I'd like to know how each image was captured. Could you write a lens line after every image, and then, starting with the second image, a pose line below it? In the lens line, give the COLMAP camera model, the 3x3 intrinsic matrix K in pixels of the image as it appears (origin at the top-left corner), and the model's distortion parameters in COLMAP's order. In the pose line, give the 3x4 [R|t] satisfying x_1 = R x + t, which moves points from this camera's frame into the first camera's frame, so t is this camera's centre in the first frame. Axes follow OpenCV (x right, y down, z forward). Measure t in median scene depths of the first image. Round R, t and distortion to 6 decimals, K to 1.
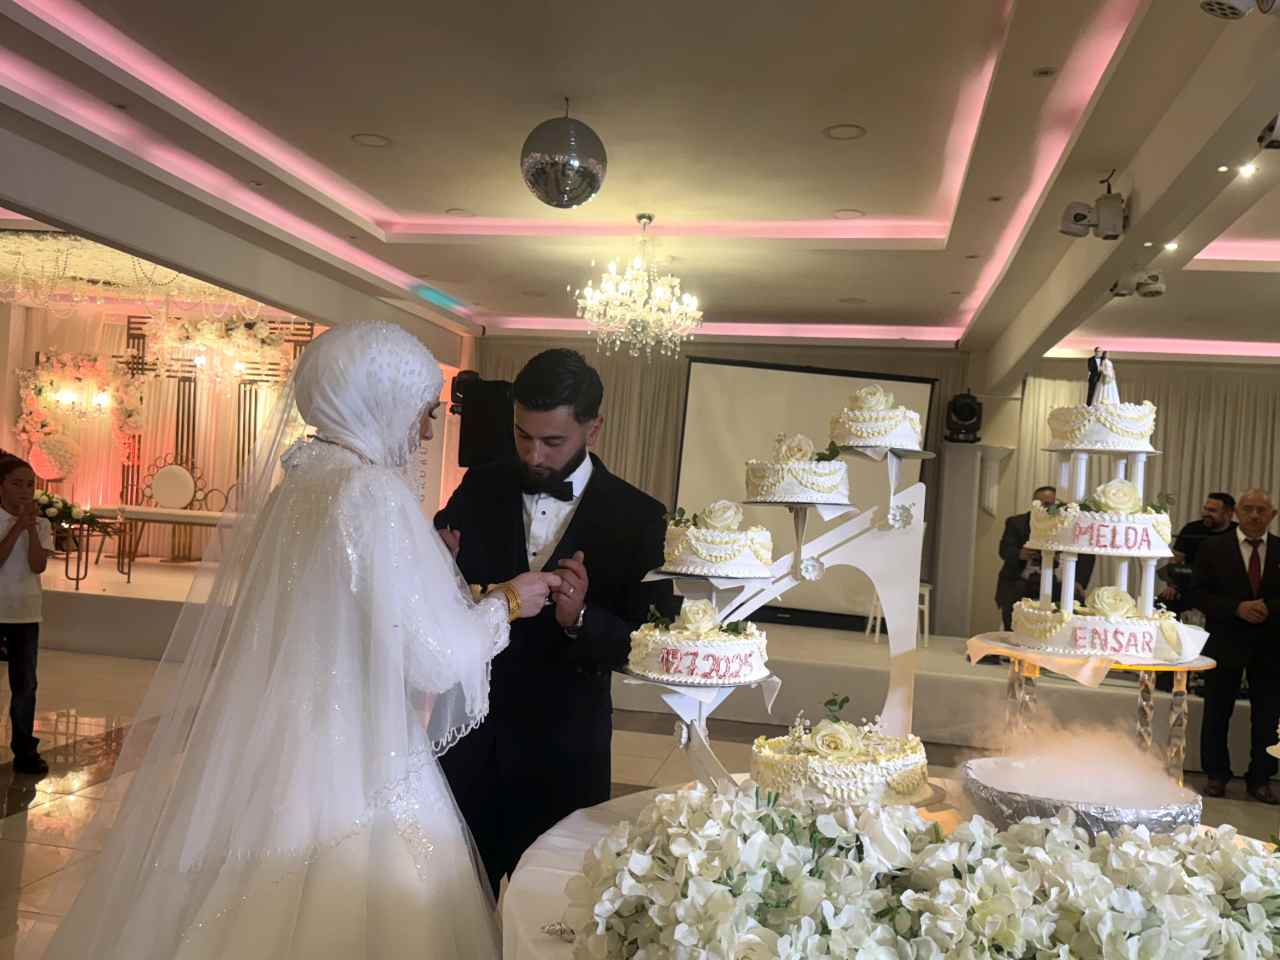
lens RADIAL K [[1148.0, 0, 637.6], [0, 1148.0, 486.0], [0, 0, 1]] dist [0.100970, -0.064636]
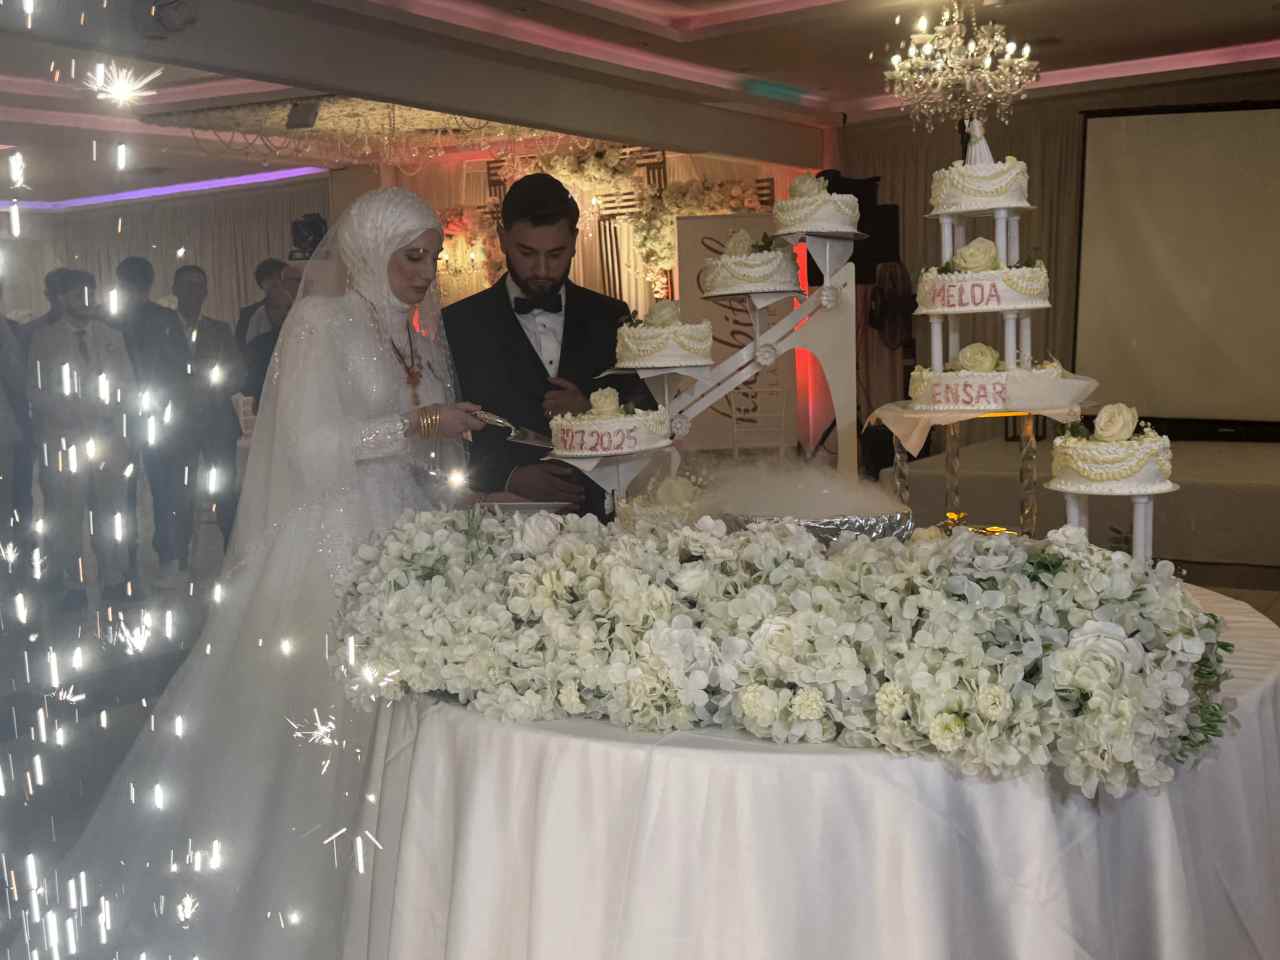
lens RADIAL K [[1417.8, 0, 639.7], [0, 1417.8, 476.9], [0, 0, 1]] dist [0.191154, 0.000000]
pose [[0.923439, -0.053483, -0.380000, 0.549686], [0.096390, 0.990820, 0.094785, 0.048359], [0.371443, -0.124156, 0.920117, -0.283989]]
